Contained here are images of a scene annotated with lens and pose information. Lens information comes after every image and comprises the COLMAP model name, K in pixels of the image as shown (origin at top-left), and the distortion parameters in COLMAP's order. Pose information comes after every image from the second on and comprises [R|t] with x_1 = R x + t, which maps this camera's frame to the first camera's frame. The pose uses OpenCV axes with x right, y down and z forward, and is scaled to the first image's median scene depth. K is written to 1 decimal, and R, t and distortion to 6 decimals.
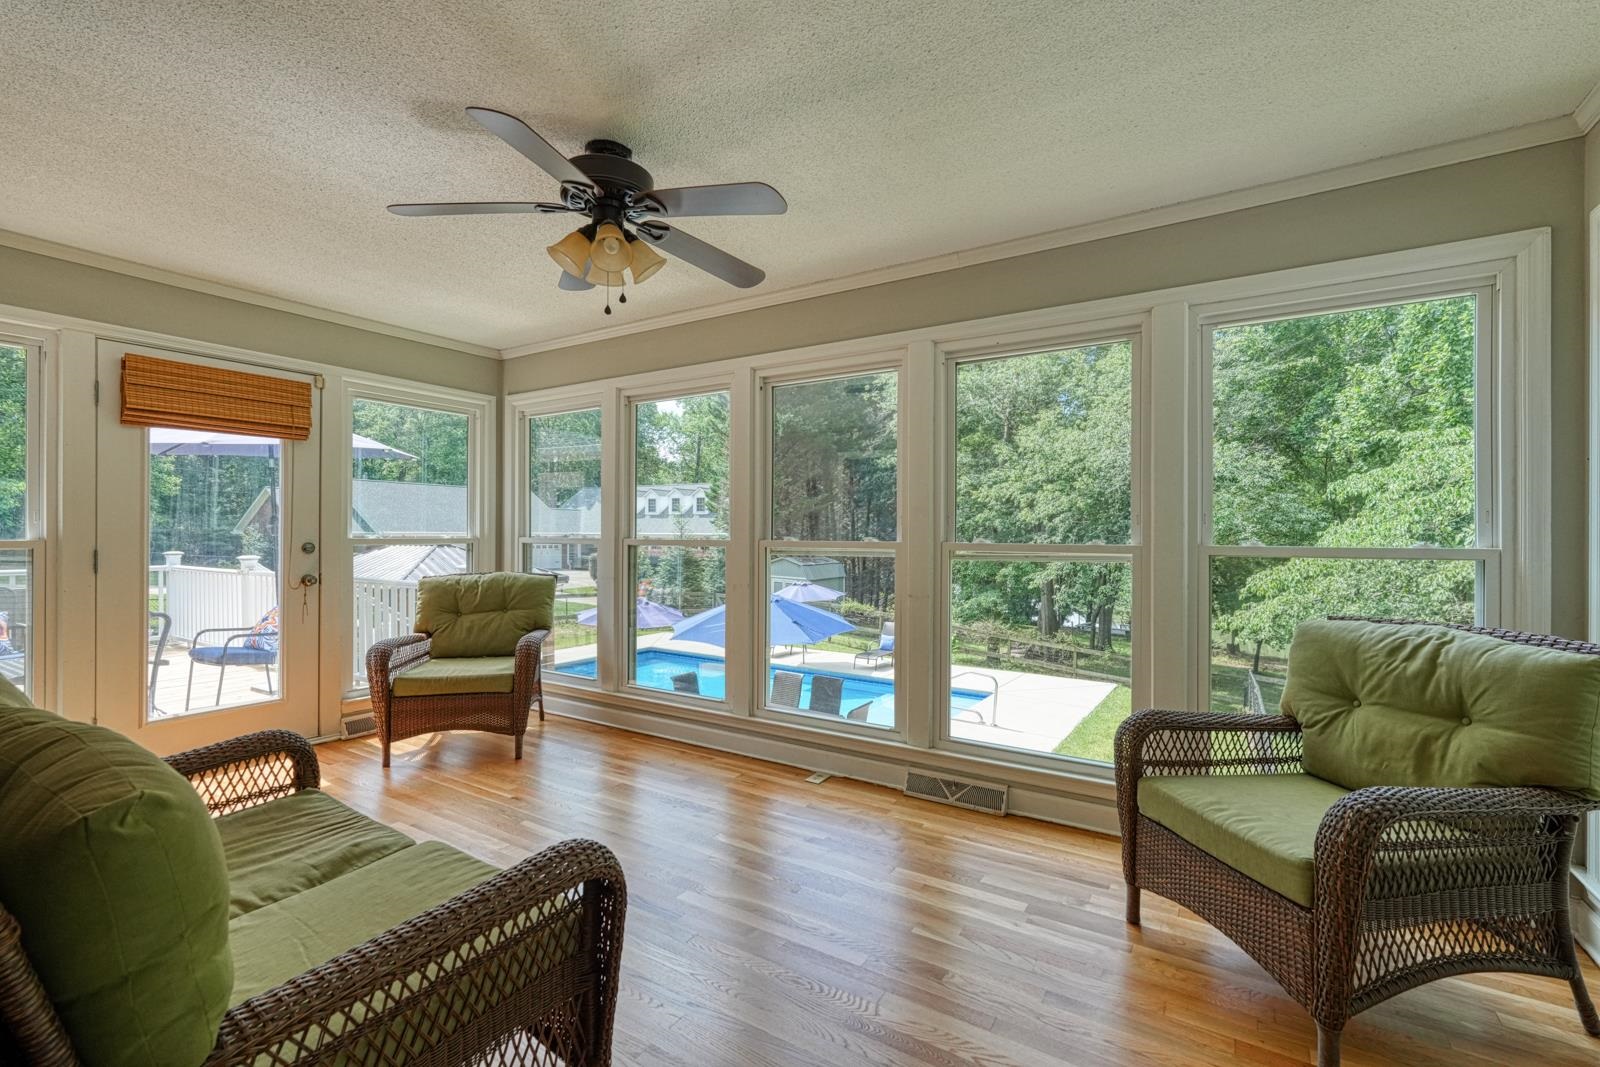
lens RADIAL K [[700.2, 0, 803.9], [0, 700.2, 532.5], [0, 0, 1]] dist [0.001291, 0.000326]
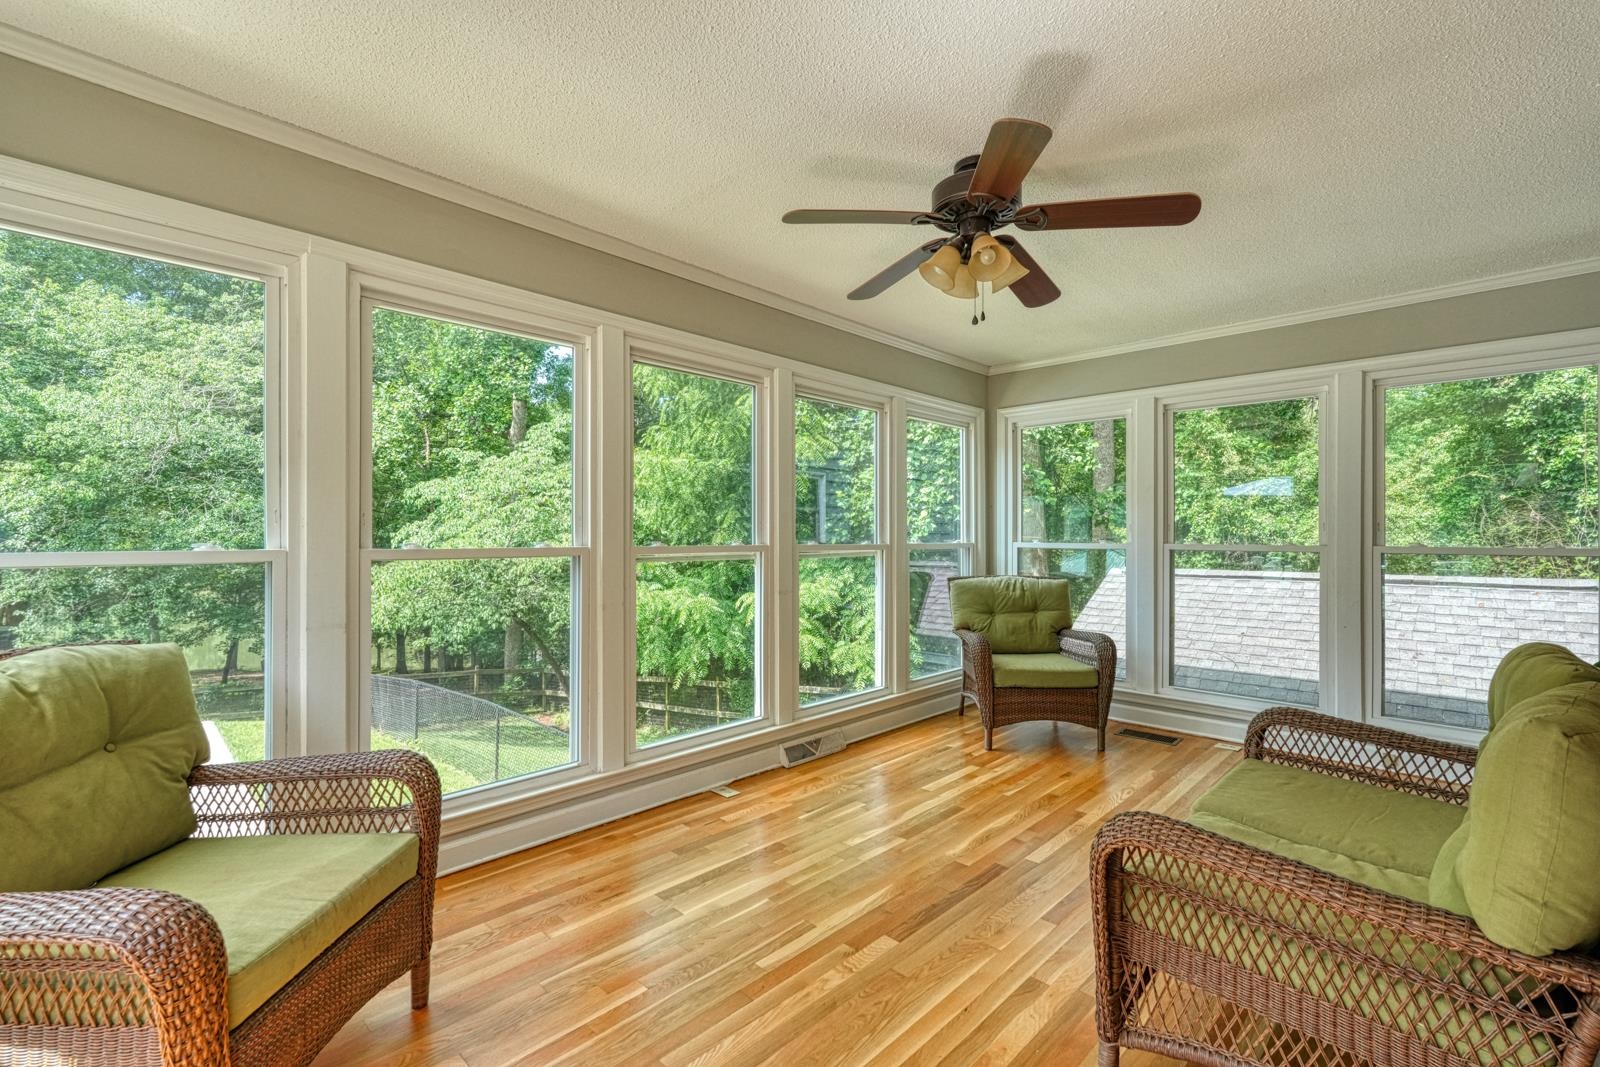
lens RADIAL K [[700.2, 0, 802.0], [0, 700.2, 534.5], [0, 0, 1]] dist [0.001291, 0.000326]
pose [[0.208675, 0.000812, 0.977985, -0.939429], [0.000272, 1.000000, -0.000888, -0.001861], [-0.977985, 0.000451, 0.208675, 0.728028]]
